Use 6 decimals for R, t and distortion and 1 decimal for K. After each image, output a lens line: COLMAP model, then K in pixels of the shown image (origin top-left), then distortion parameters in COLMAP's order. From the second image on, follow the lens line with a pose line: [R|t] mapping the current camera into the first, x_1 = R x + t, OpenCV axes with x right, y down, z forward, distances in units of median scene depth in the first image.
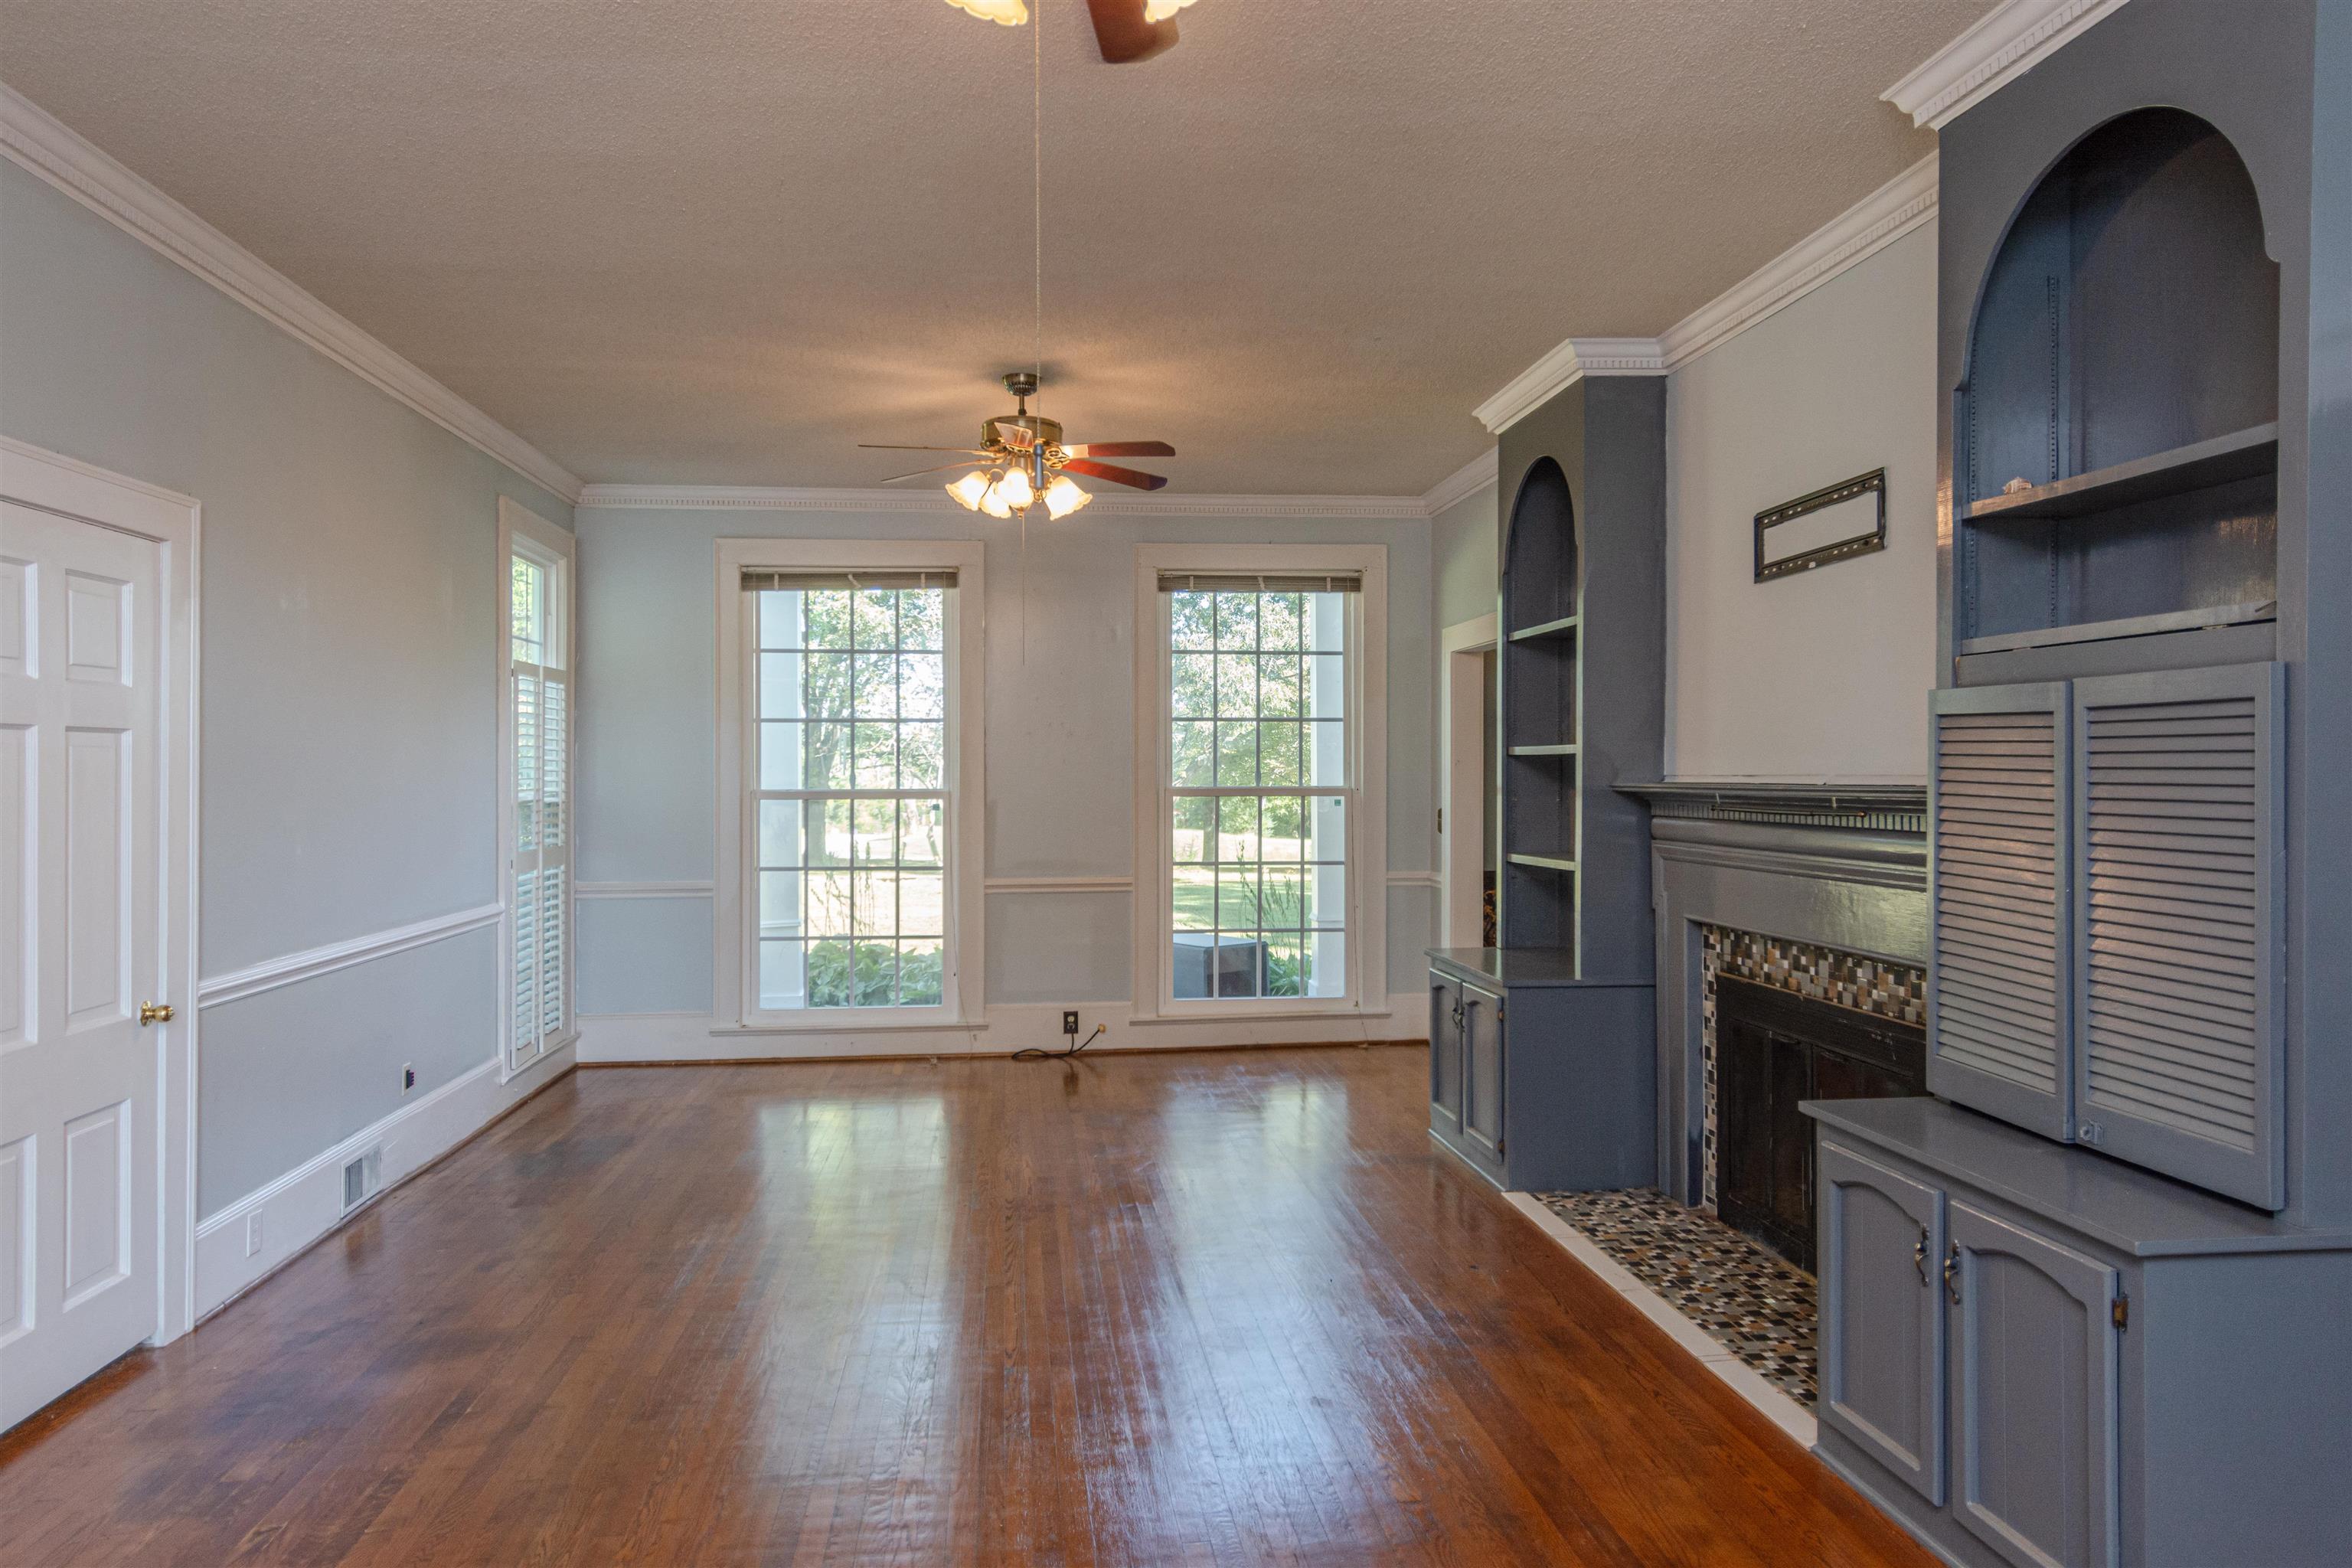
lens RADIAL K [[1506.3, 0, 1172.5], [0, 1506.3, 763.6], [0, 0, 1]] dist [0.002658, -0.000529]
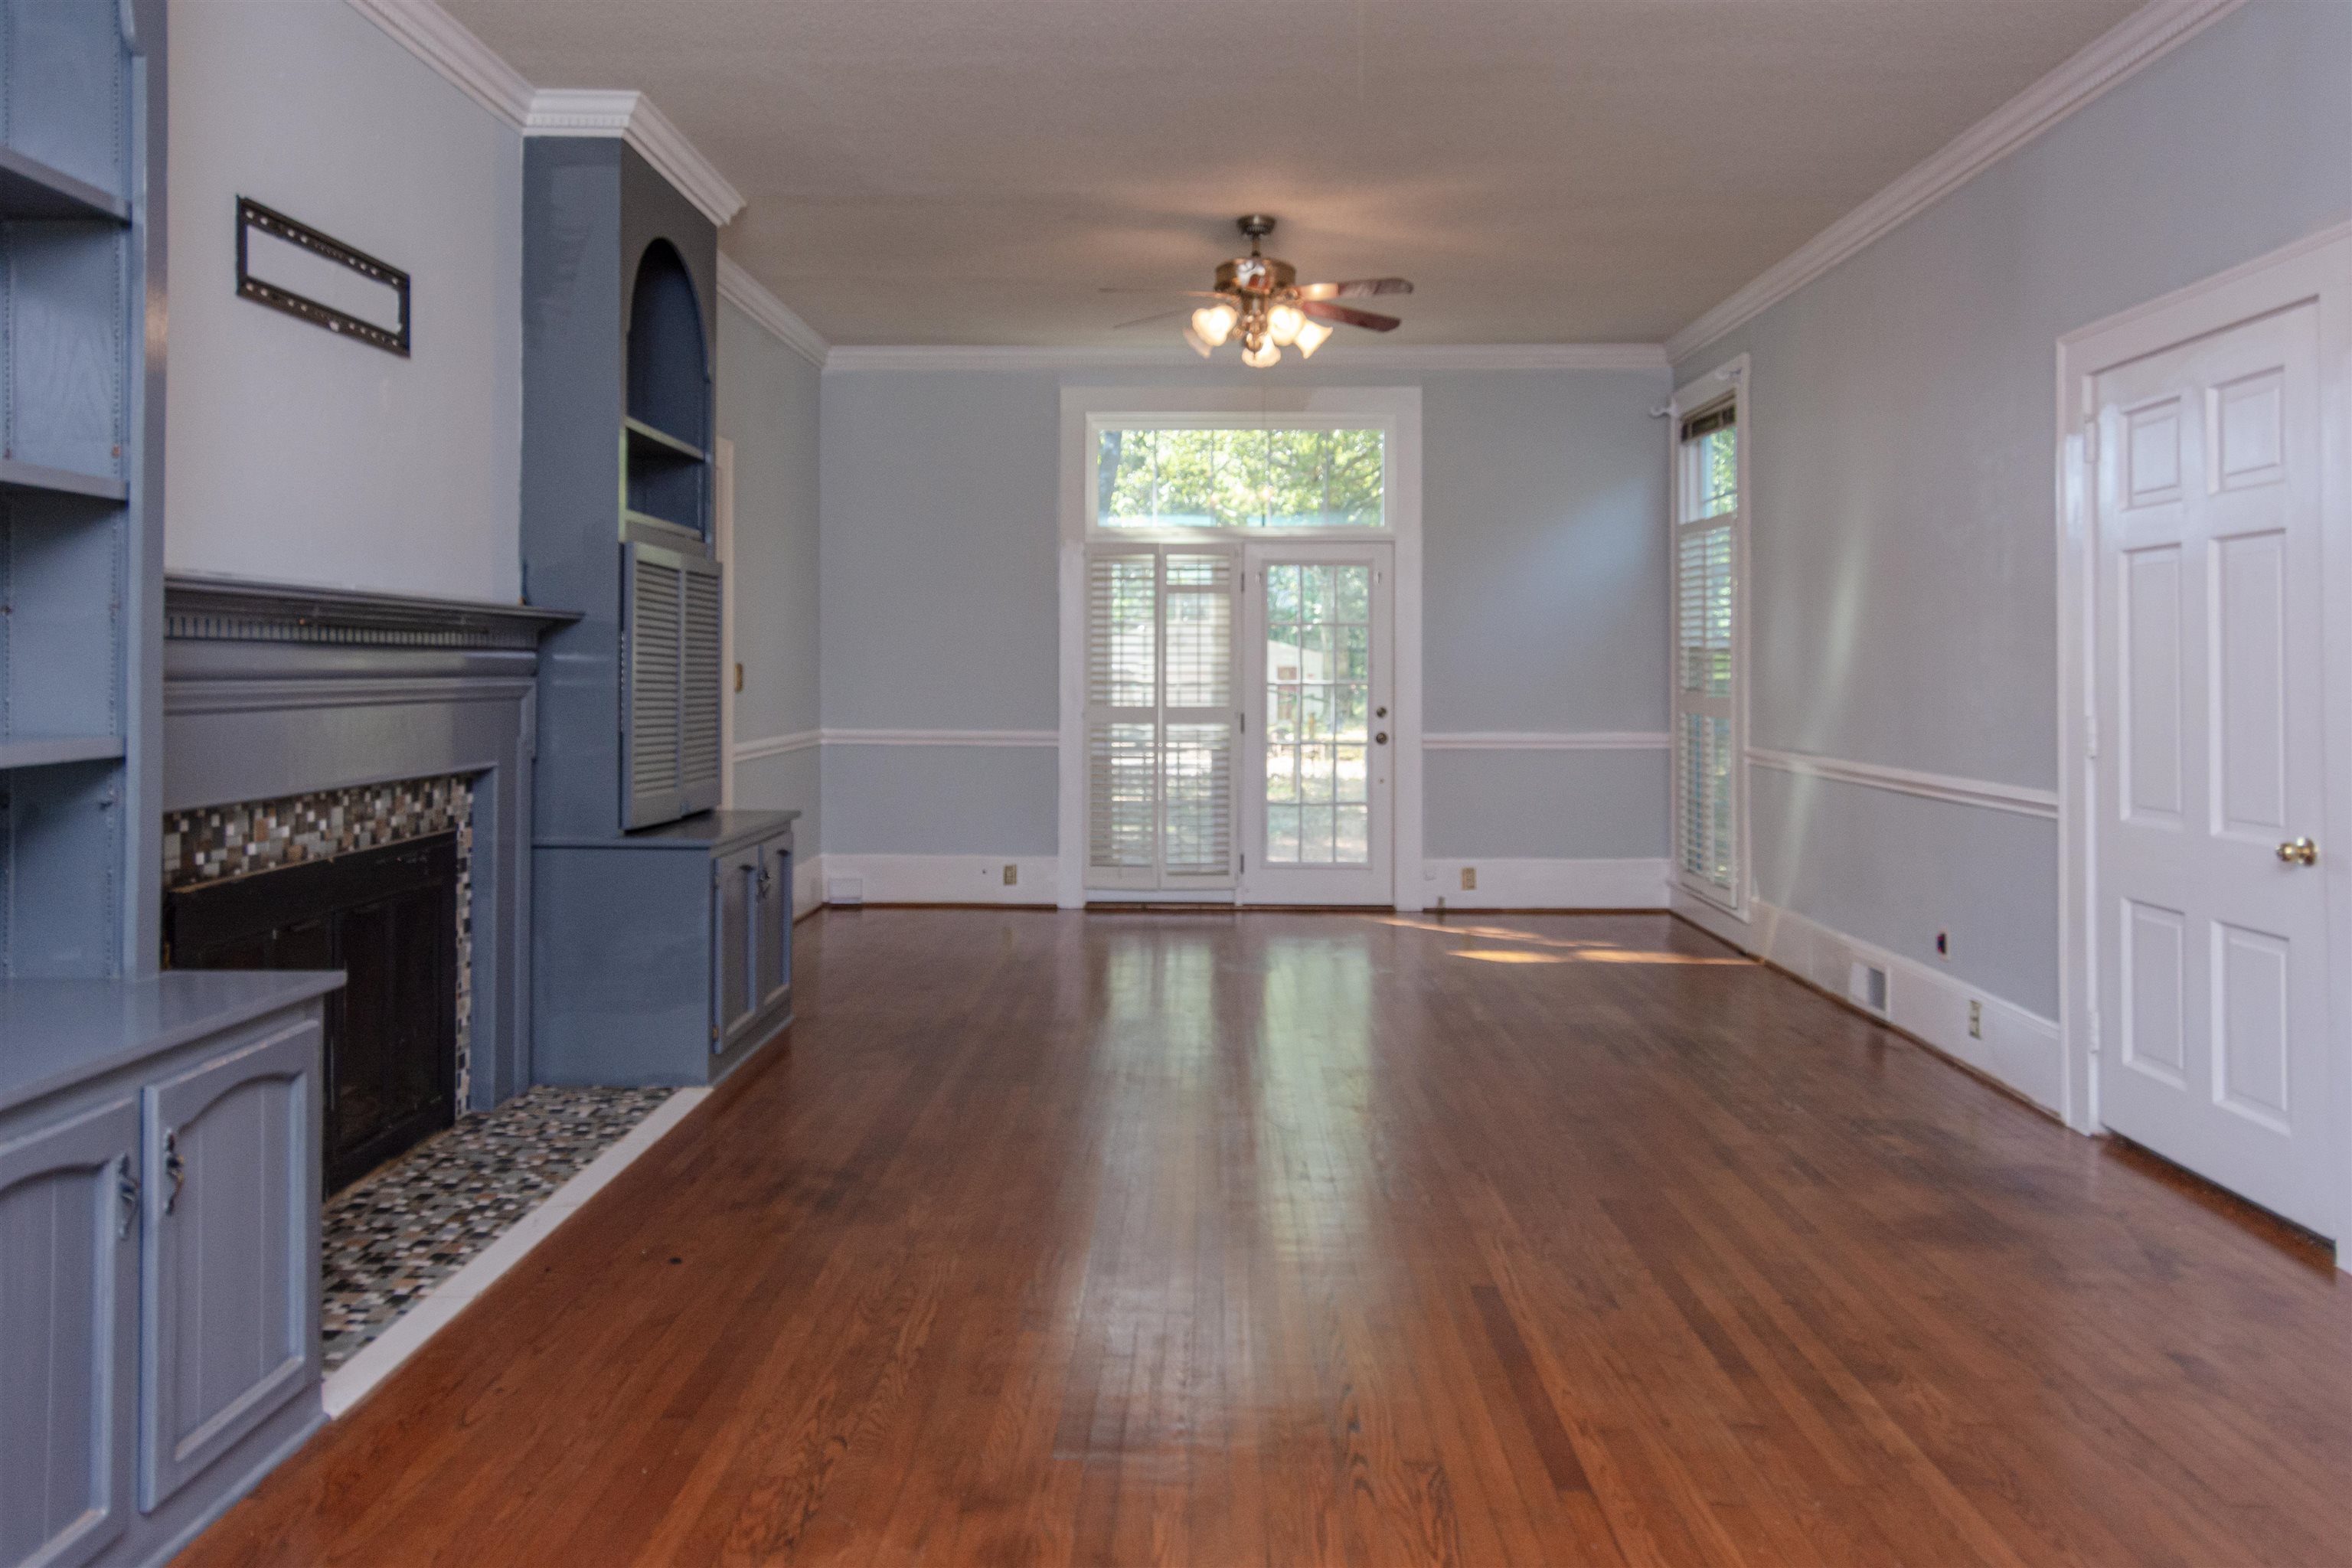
lens RADIAL K [[1422.3, 0, 1181.5], [0, 1422.3, 651.0], [0, 0, 1]] dist [0.001066, 0.000079]
pose [[-0.991150, 0.001826, 0.132734, -0.131350], [-0.000399, 0.999860, -0.016730, 0.056412], [-0.132746, -0.016635, -0.991011, 1.679827]]
